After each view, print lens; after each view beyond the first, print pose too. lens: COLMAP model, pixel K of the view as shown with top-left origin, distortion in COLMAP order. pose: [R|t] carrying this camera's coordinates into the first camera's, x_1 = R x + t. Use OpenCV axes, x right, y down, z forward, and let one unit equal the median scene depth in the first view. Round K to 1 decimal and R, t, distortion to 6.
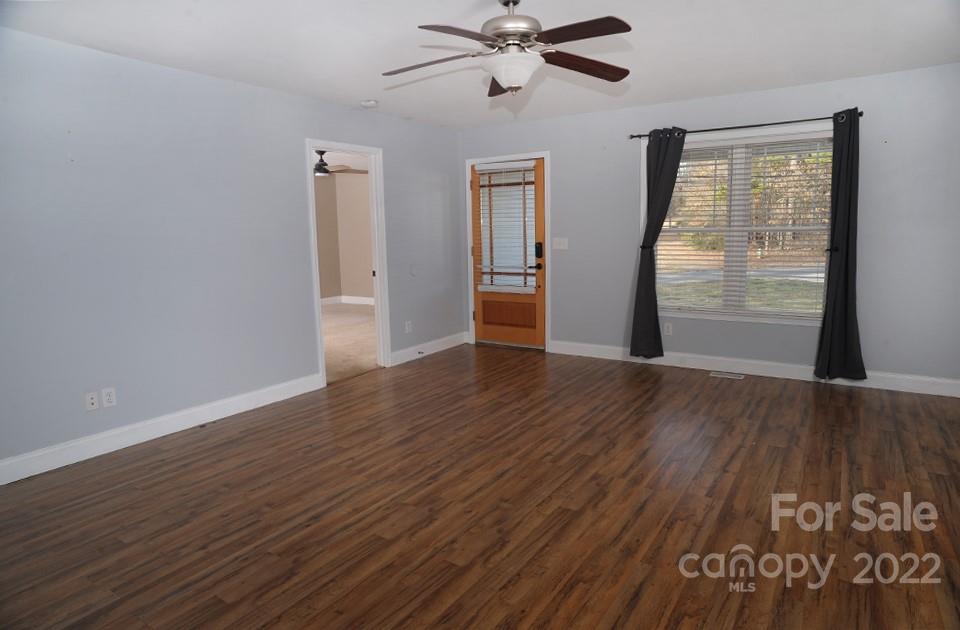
lens RADIAL K [[567.6, 0, 483.7], [0, 567.6, 316.4], [0, 0, 1]] dist [-0.073447, 0.003914]
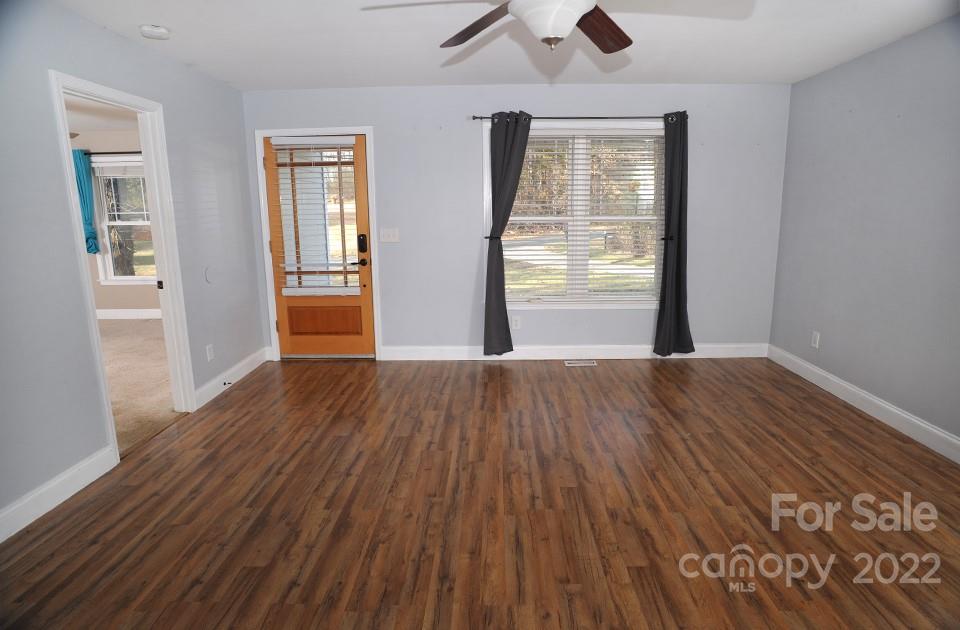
lens RADIAL K [[553.3, 0, 490.1], [0, 553.3, 318.3], [0, 0, 1]] dist [-0.102925, 0.072772]
pose [[0.839264, -0.095641, 0.535246, -0.232626], [0.074274, 0.995346, 0.061394, -0.049449], [-0.538627, -0.011771, 0.842462, 0.240571]]
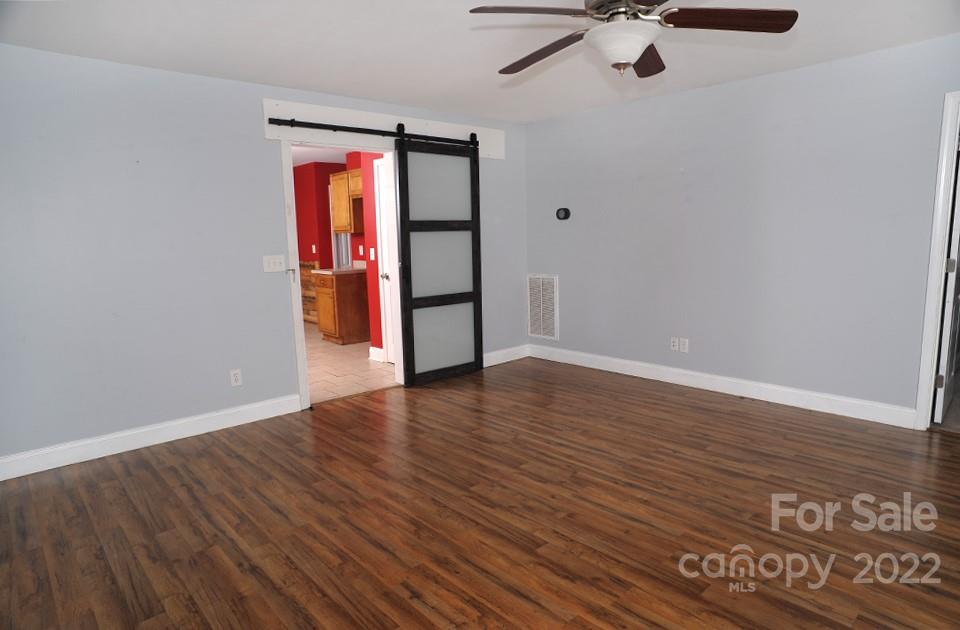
lens RADIAL K [[567.6, 0, 483.7], [0, 567.6, 316.4], [0, 0, 1]] dist [-0.073447, 0.003914]
pose [[-0.242906, 0.169804, -0.955072, 0.523115], [-0.114750, 0.972618, 0.202108, -0.101700], [0.963239, 0.158688, -0.216770, 0.565708]]
